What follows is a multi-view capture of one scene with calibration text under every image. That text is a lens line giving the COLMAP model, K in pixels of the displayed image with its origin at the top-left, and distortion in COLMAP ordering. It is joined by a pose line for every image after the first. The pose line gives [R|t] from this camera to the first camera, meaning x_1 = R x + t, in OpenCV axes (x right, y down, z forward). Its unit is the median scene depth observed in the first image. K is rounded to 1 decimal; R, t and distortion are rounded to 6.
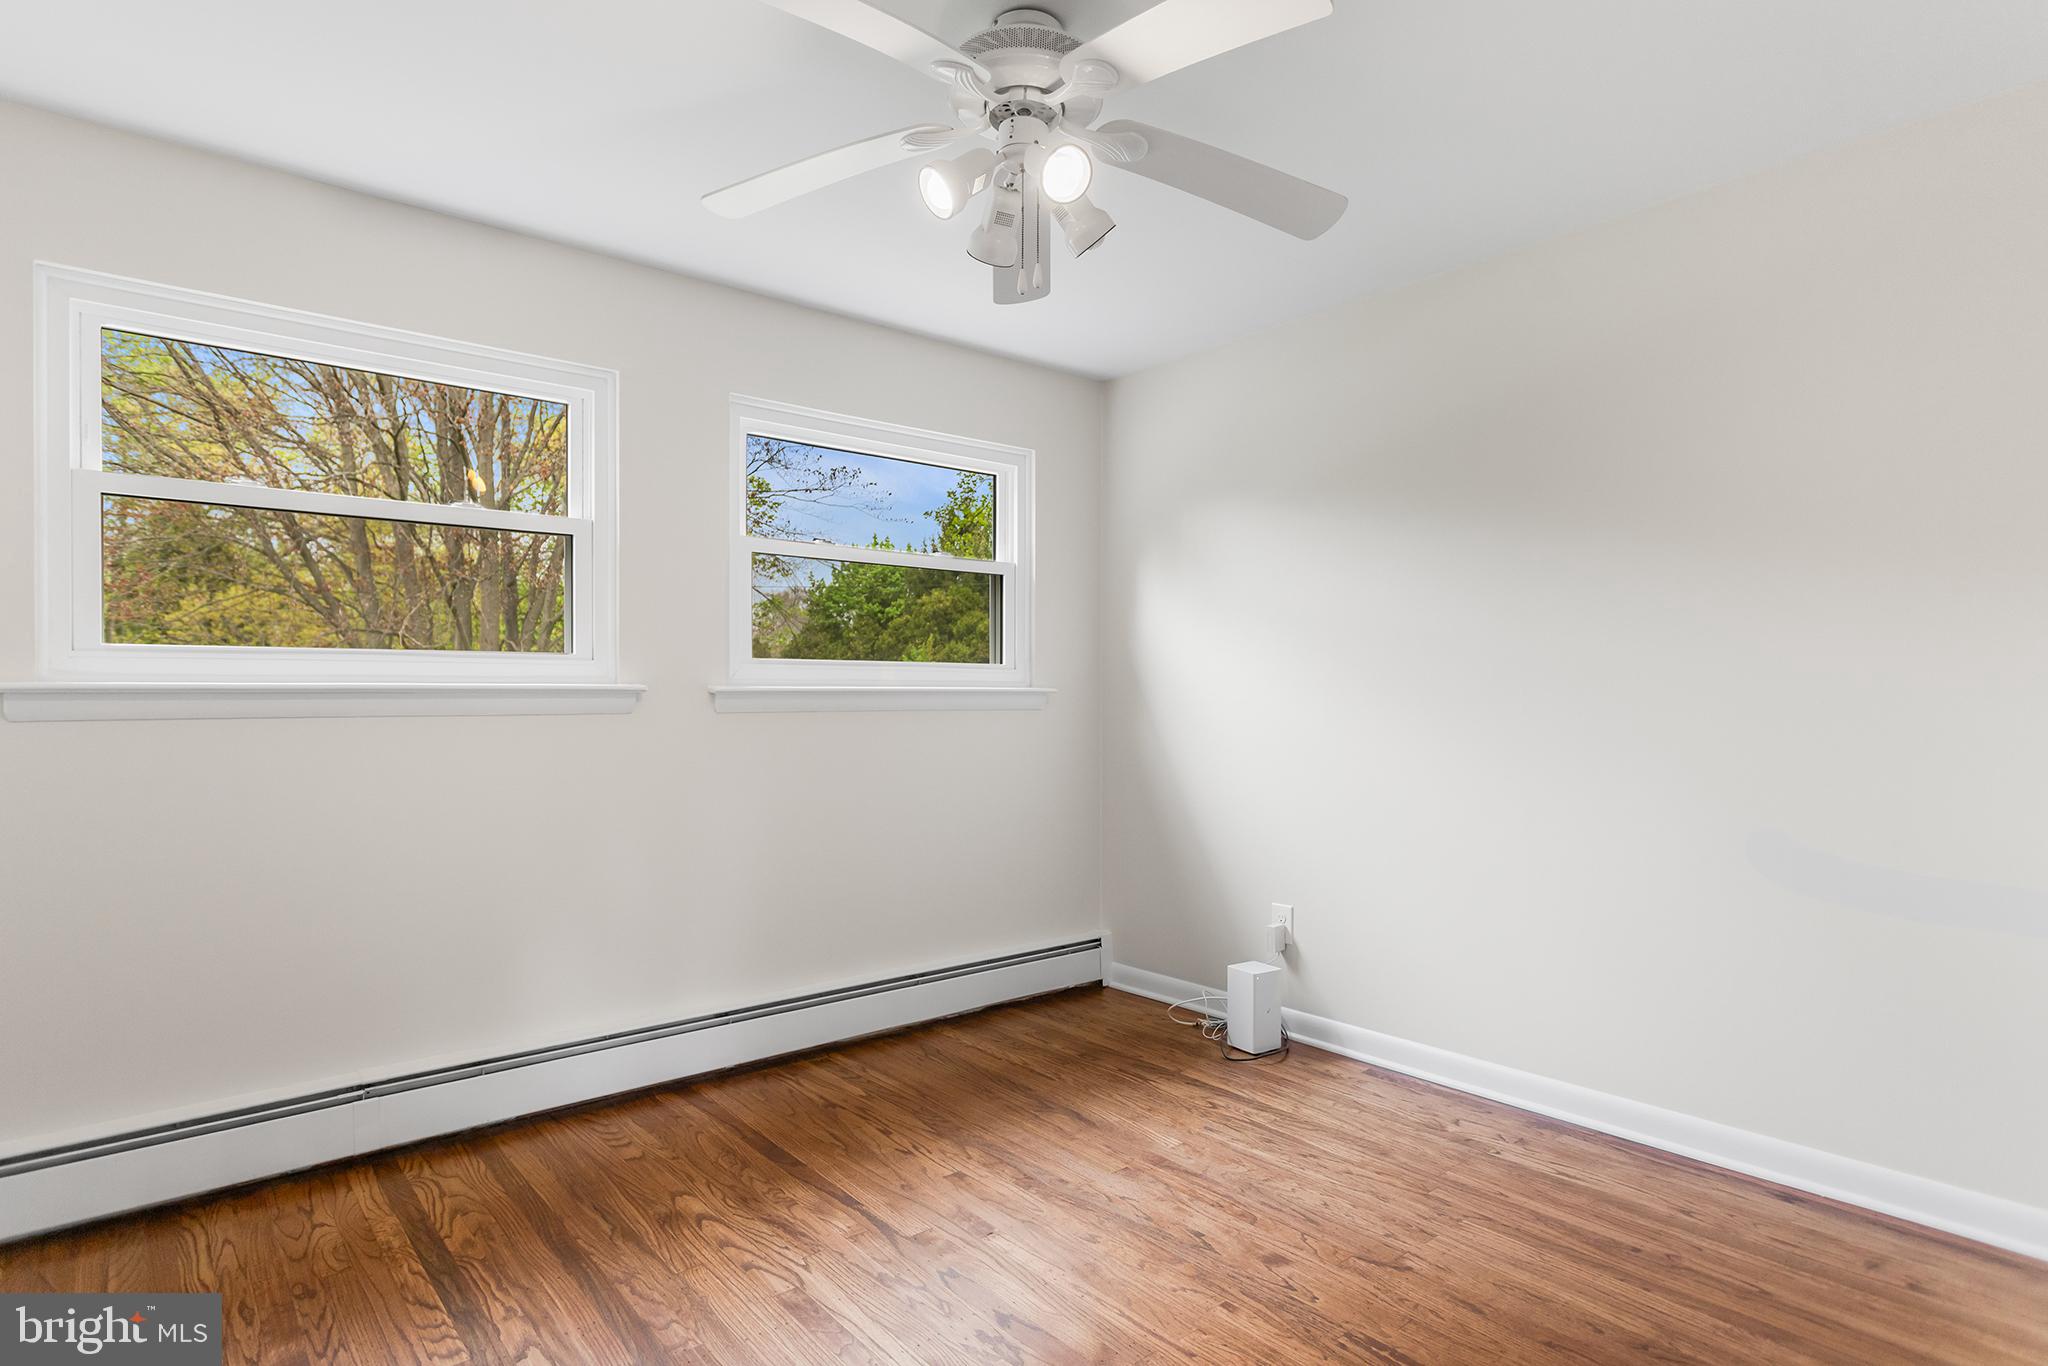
lens RADIAL K [[1072.0, 0, 1024.0], [0, 1072.0, 683.0], [0, 0, 1]] dist [-0.000078, -0.000389]
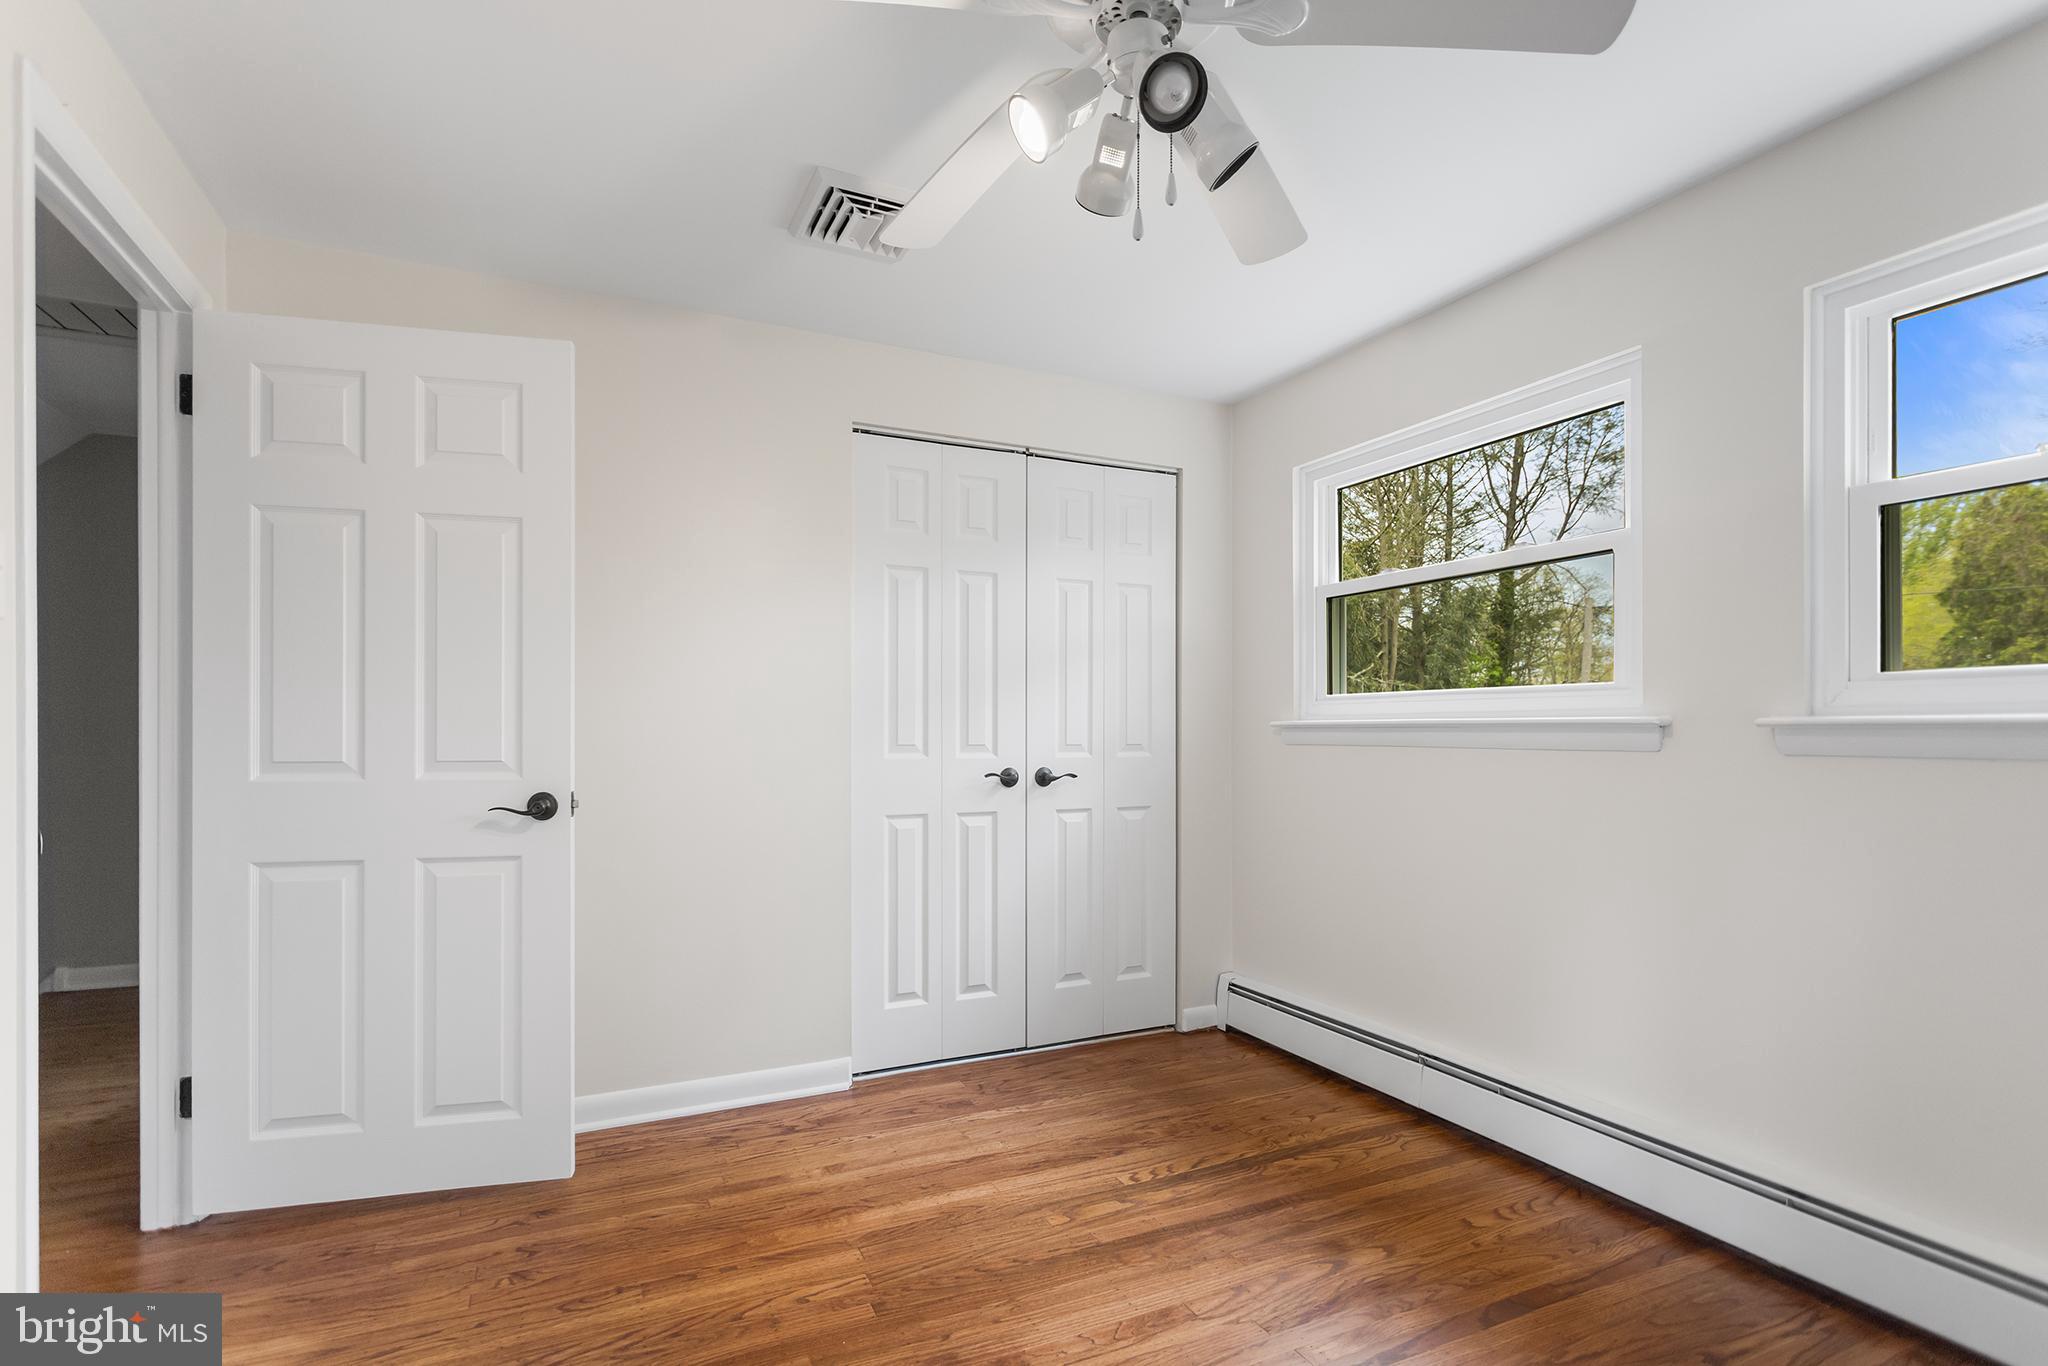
lens RADIAL K [[980.6, 0, 1020.0], [0, 980.6, 718.4], [0, 0, 1]] dist [0.000417, 0.000076]
pose [[-0.247249, -0.005107, -0.968938, 0.571864], [0.010261, 0.999916, -0.007889, 0.003960], [0.968898, -0.011893, -0.247176, 0.840343]]
